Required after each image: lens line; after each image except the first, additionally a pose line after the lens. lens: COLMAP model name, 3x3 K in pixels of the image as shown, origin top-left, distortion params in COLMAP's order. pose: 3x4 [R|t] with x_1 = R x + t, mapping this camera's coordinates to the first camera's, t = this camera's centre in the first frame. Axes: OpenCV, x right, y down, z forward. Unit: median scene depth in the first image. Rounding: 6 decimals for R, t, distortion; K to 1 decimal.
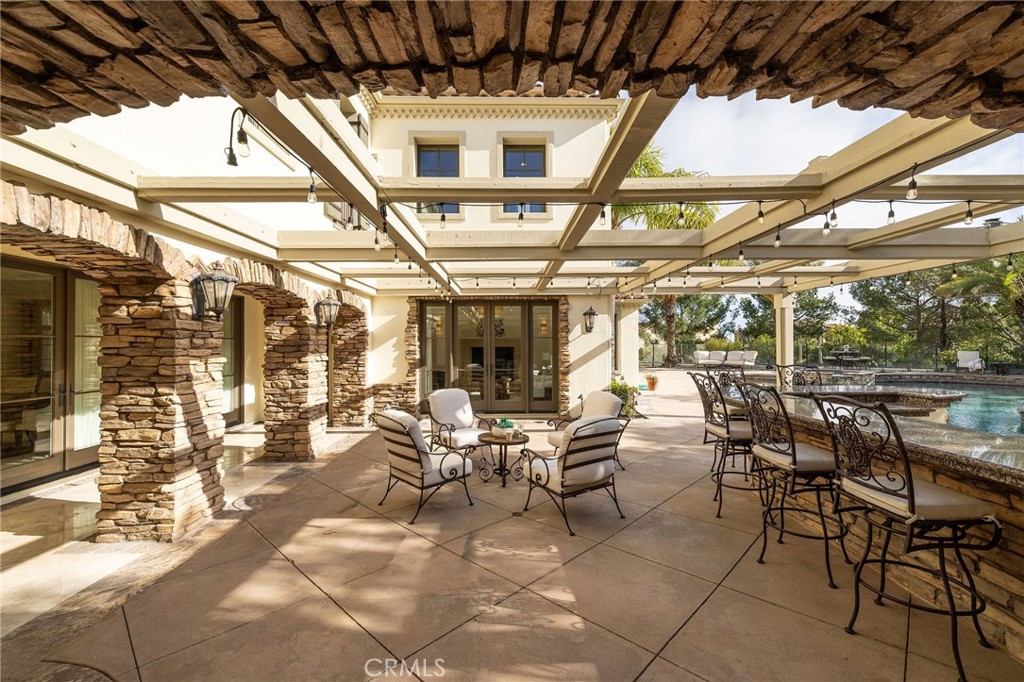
lens RADIAL K [[428.8, 0, 508.1], [0, 428.8, 339.7], [0, 0, 1]] dist [0.003863, 0.000445]
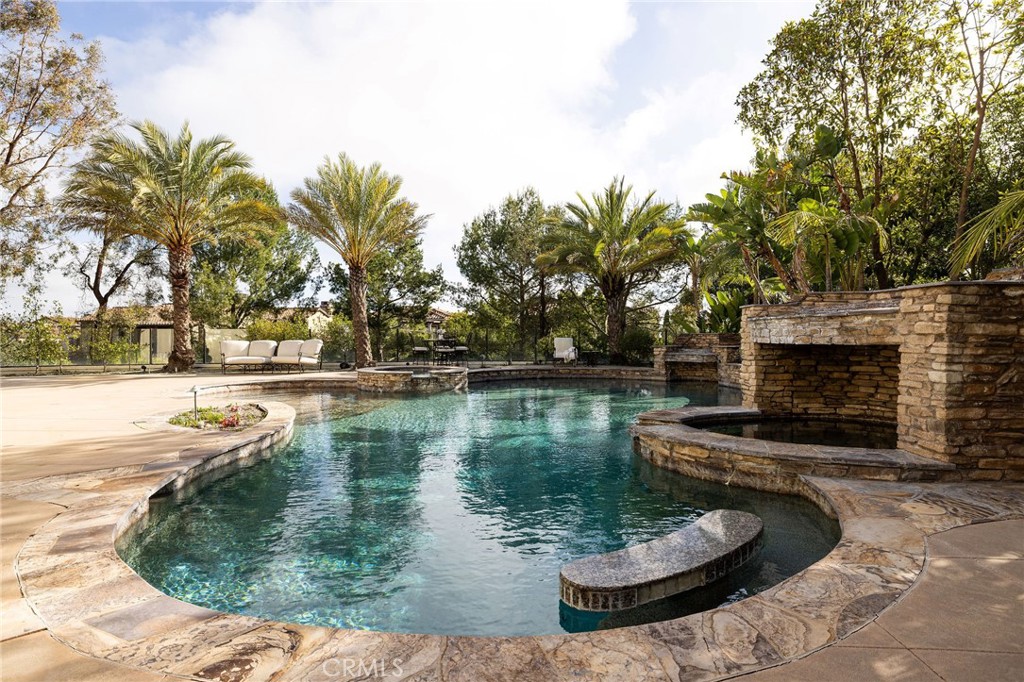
lens RADIAL K [[575.7, 0, 511.9], [0, 575.7, 339.9], [0, 0, 1]] dist [0.000832, 0.000049]
pose [[0.742442, -0.000600, 0.669910, 0.225265], [-0.006715, 0.999943, 0.008337, 0.017911], [-0.669877, -0.010688, 0.742395, 0.217569]]
